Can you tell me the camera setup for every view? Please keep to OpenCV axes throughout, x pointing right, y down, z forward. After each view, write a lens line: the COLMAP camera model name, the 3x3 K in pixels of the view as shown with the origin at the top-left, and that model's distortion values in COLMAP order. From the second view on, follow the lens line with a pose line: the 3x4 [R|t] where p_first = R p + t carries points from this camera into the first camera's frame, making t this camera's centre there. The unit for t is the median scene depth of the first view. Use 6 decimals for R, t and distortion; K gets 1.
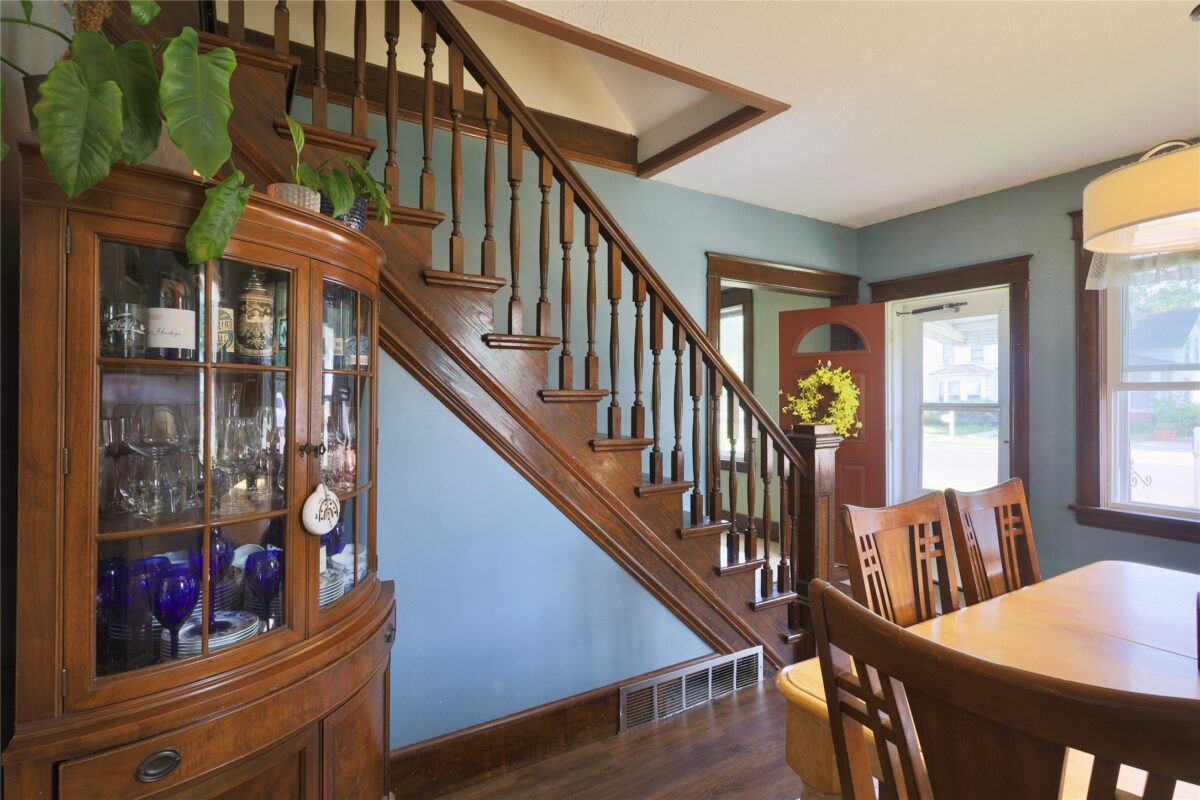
lens RADIAL K [[591.9, 0, 598.1], [0, 591.9, 400.5], [0, 0, 1]] dist [-0.000318, 0.002097]
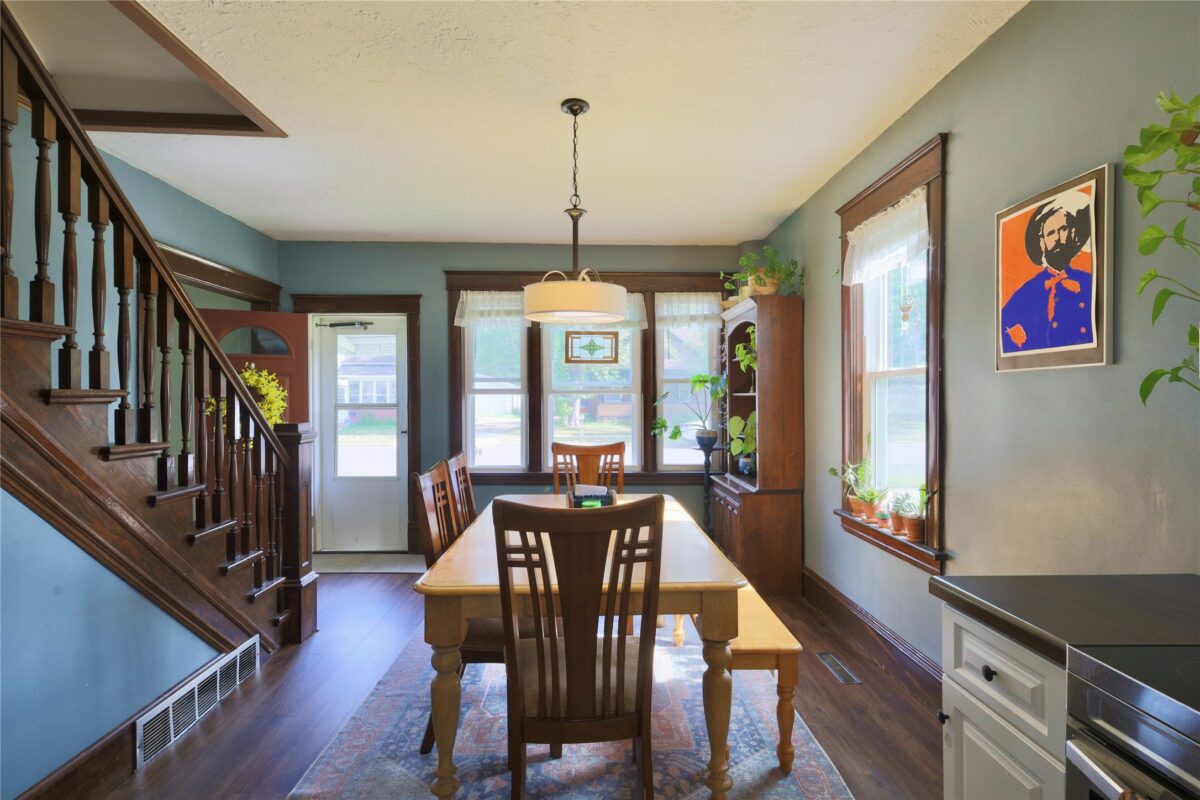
lens RADIAL K [[591.9, 0, 603.5], [0, 591.9, 399.4], [0, 0, 1]] dist [-0.000318, 0.002097]
pose [[0.494493, -0.001689, 0.869180, -0.334550], [0.006929, 0.999974, -0.001999, 0.002687], [-0.869154, 0.007011, 0.494492, -0.057154]]
